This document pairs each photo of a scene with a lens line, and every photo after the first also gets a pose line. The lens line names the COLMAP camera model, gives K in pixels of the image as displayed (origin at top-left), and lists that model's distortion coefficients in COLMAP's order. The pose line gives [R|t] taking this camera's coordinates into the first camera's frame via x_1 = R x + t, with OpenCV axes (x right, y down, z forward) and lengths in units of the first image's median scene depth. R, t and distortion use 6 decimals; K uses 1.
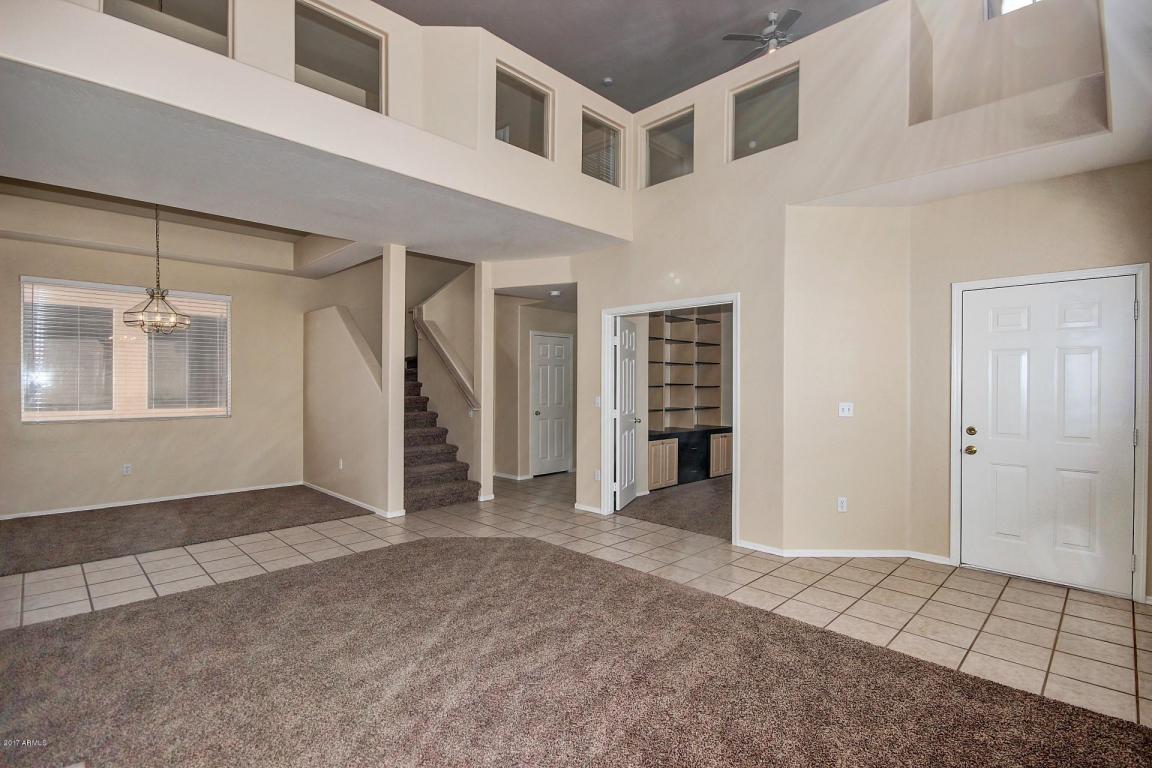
lens RADIAL K [[543.9, 0, 576.0], [0, 543.9, 384.0], [0, 0, 1]] dist [-0.002850, 0.000466]
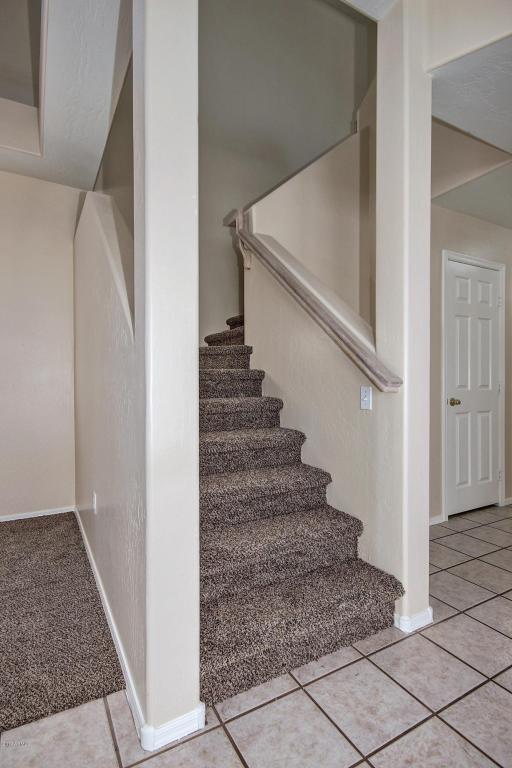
lens RADIAL K [[398.6, 0, 256.0], [0, 398.6, 384.0], [0, 0, 1]] dist [0.017350, -0.000307]
pose [[0.962880, -0.009302, -0.269770, -0.175698], [0.008737, 0.999956, -0.003294, 0.039134], [0.269789, 0.000815, 0.962919, 0.630322]]
